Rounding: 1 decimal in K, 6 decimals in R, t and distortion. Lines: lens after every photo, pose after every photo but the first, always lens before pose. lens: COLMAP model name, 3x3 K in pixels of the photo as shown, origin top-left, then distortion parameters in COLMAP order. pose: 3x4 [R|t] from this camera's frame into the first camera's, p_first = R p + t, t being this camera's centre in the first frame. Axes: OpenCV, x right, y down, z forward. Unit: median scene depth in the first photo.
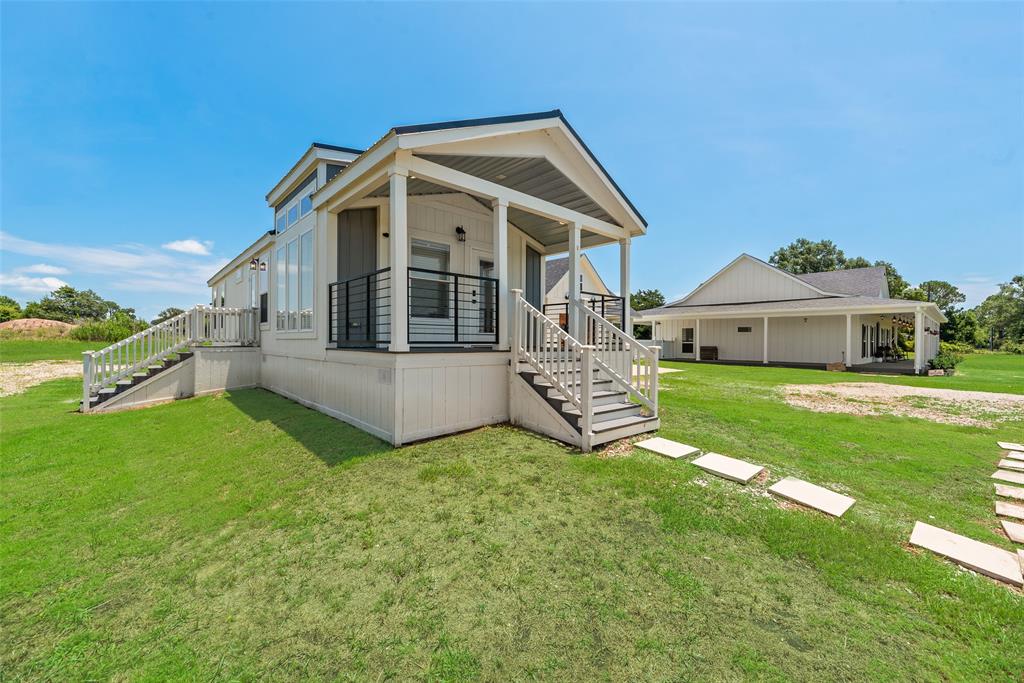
lens RADIAL K [[414.2, 0, 510.8], [0, 414.2, 341.2], [0, 0, 1]] dist [0.000613, 0.000104]
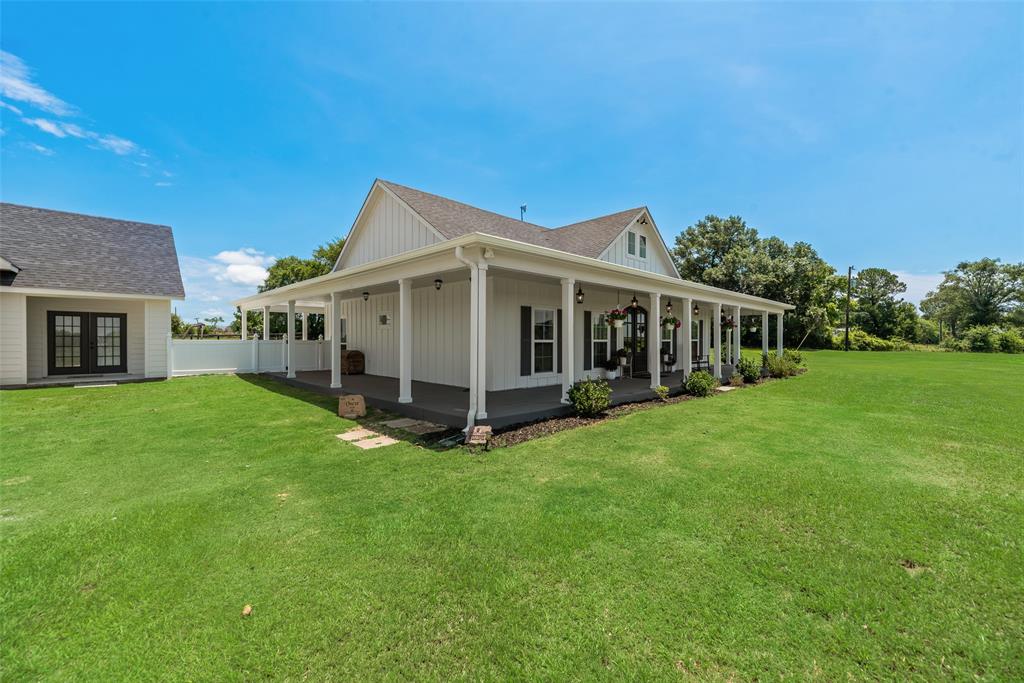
lens RADIAL K [[414.2, 0, 512.0], [0, 414.2, 339.6], [0, 0, 1]] dist [0.000613, 0.000104]
pose [[0.999505, -0.003415, 0.031272, 0.231216], [0.003242, 0.999979, 0.005593, -0.000672], [-0.031291, -0.005489, 0.999495, 0.143968]]
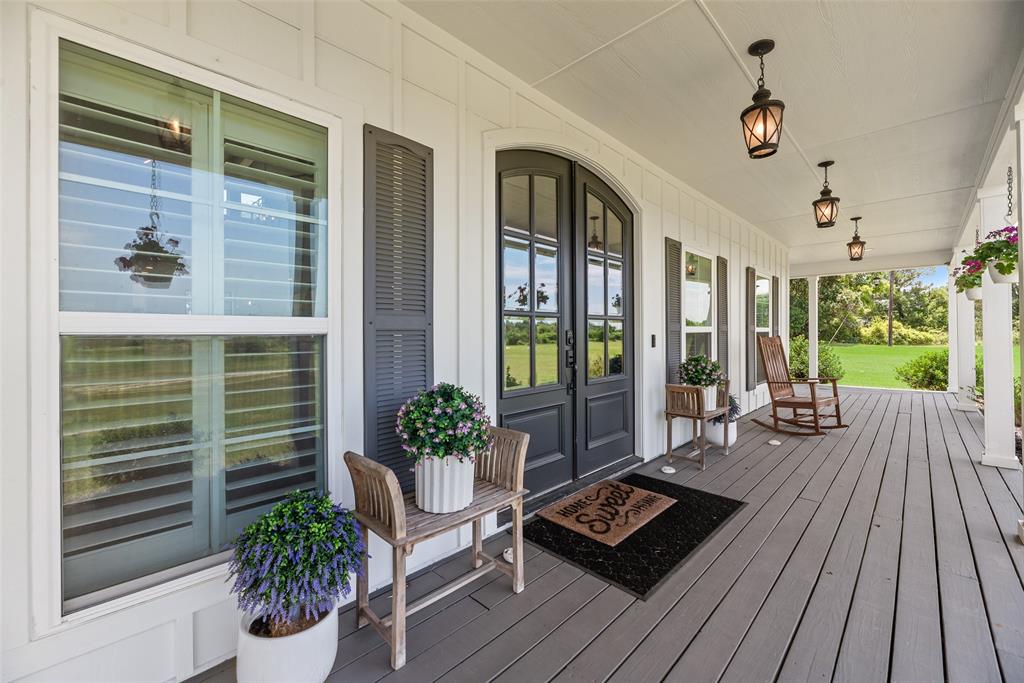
lens RADIAL K [[414.2, 0, 512.8], [0, 414.2, 334.4], [0, 0, 1]] dist [0.000613, 0.000104]
pose [[0.998311, -0.012102, 0.056826, 0.285303], [0.011943, 0.999924, 0.003144, 0.001335], [-0.056860, -0.002460, 0.998379, 0.292241]]
